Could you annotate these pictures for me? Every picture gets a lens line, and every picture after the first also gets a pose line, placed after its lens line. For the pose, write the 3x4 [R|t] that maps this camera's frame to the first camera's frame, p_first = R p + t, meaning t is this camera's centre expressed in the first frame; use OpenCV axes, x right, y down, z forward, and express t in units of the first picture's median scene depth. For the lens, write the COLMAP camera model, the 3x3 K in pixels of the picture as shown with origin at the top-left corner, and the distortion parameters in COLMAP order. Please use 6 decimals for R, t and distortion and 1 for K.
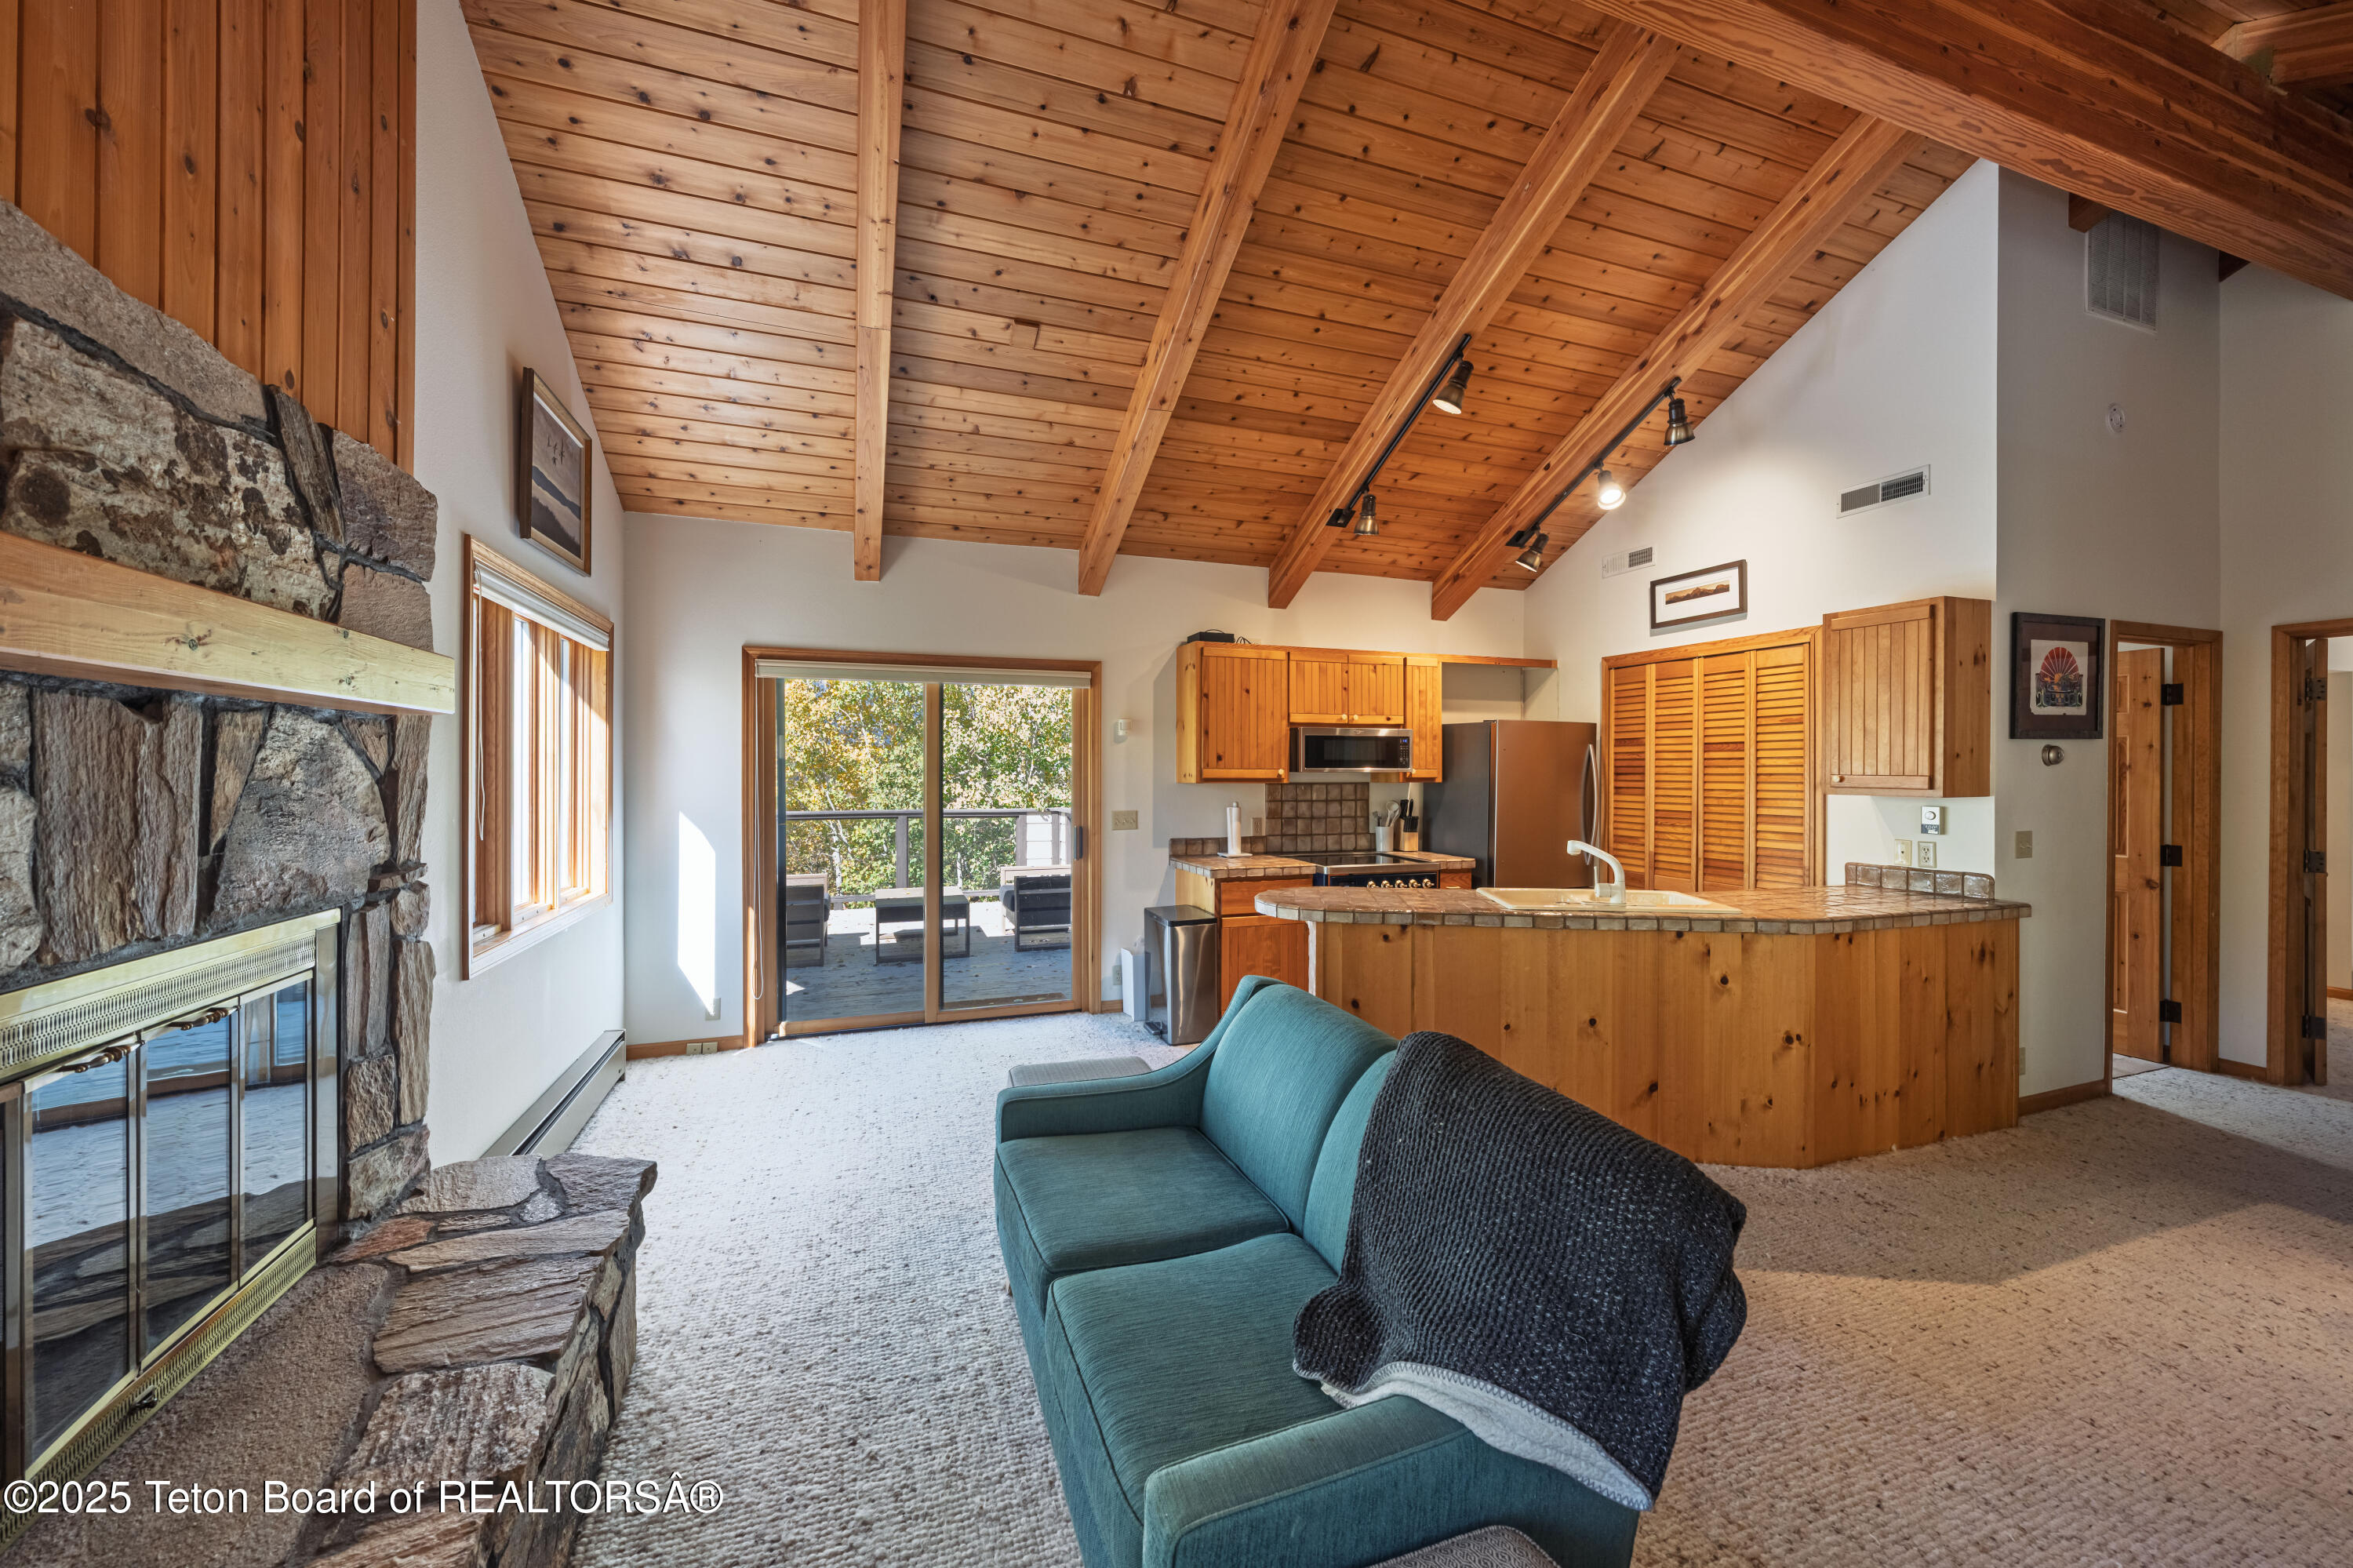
lens RADIAL K [[858.7, 0, 1180.8], [0, 858.7, 773.9], [0, 0, 1]] dist [-0.000096, 0.000335]
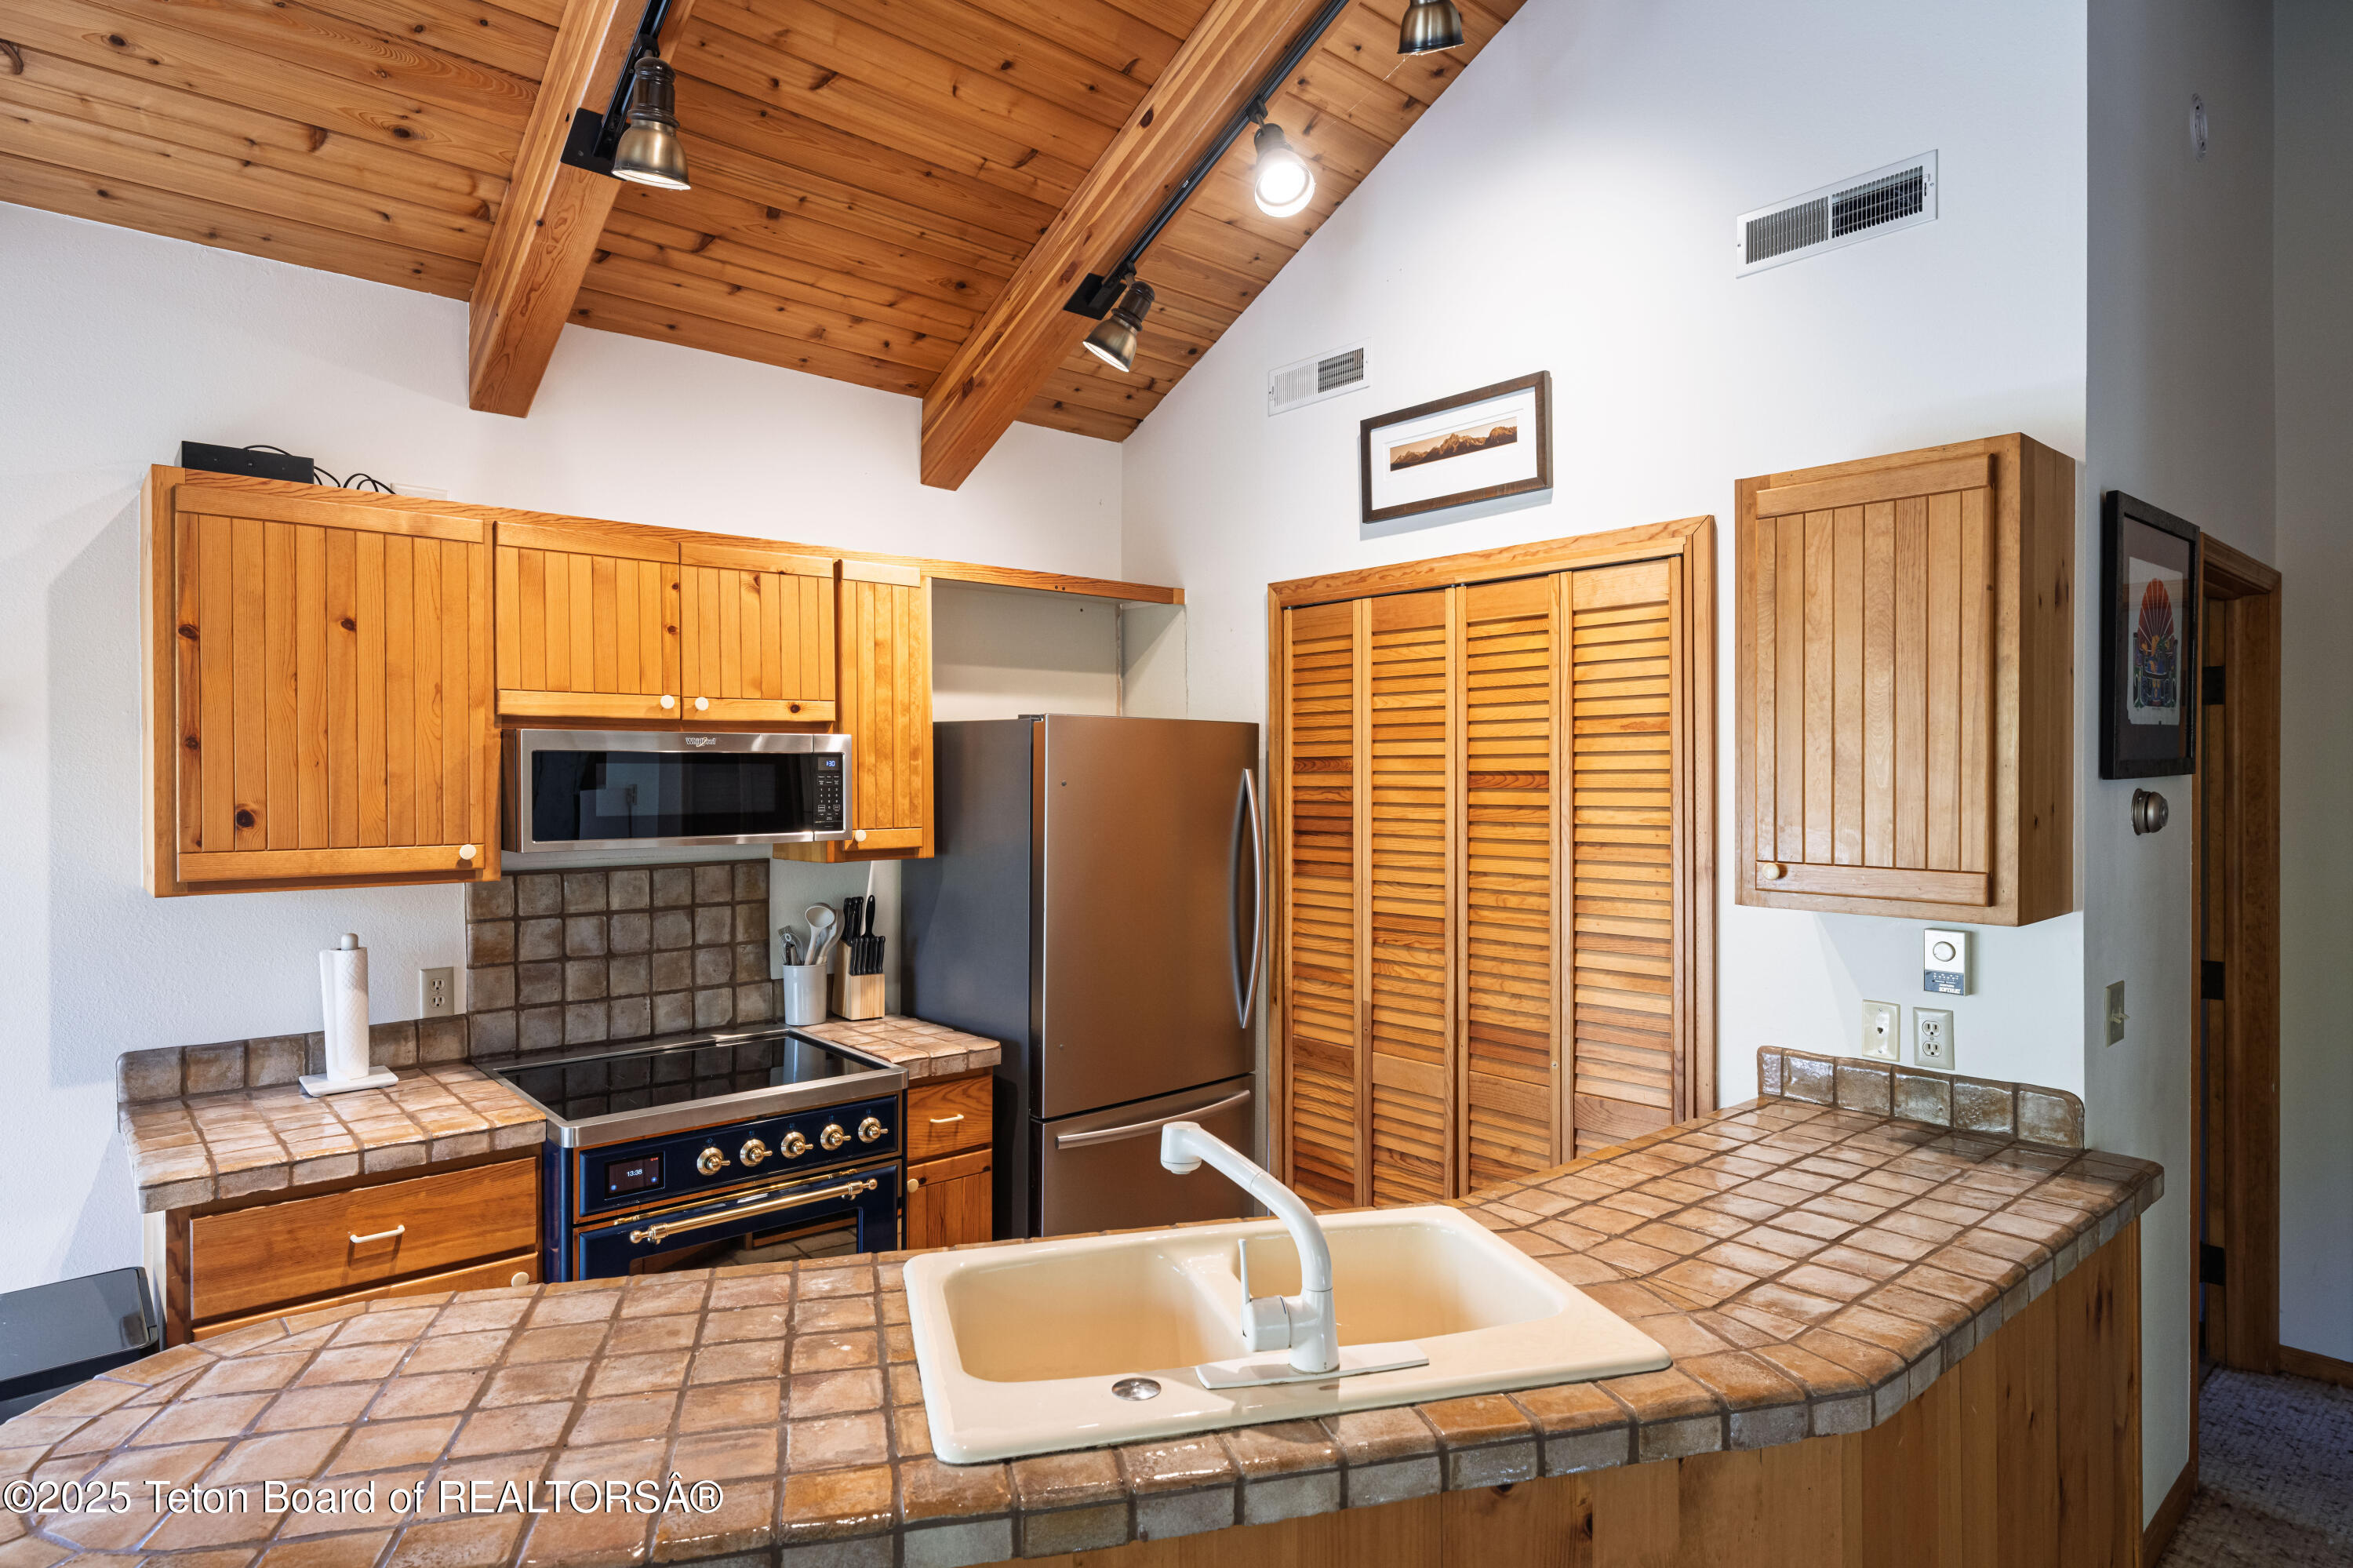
lens RADIAL K [[1315.0, 0, 1173.4], [0, 1315.0, 786.0], [0, 0, 1]] dist [0.007616, 0.000586]
pose [[0.929186, -0.008147, 0.369522, 0.187838], [0.007446, 0.999967, 0.003324, -0.029647], [-0.369537, -0.000337, 0.929216, 0.375294]]
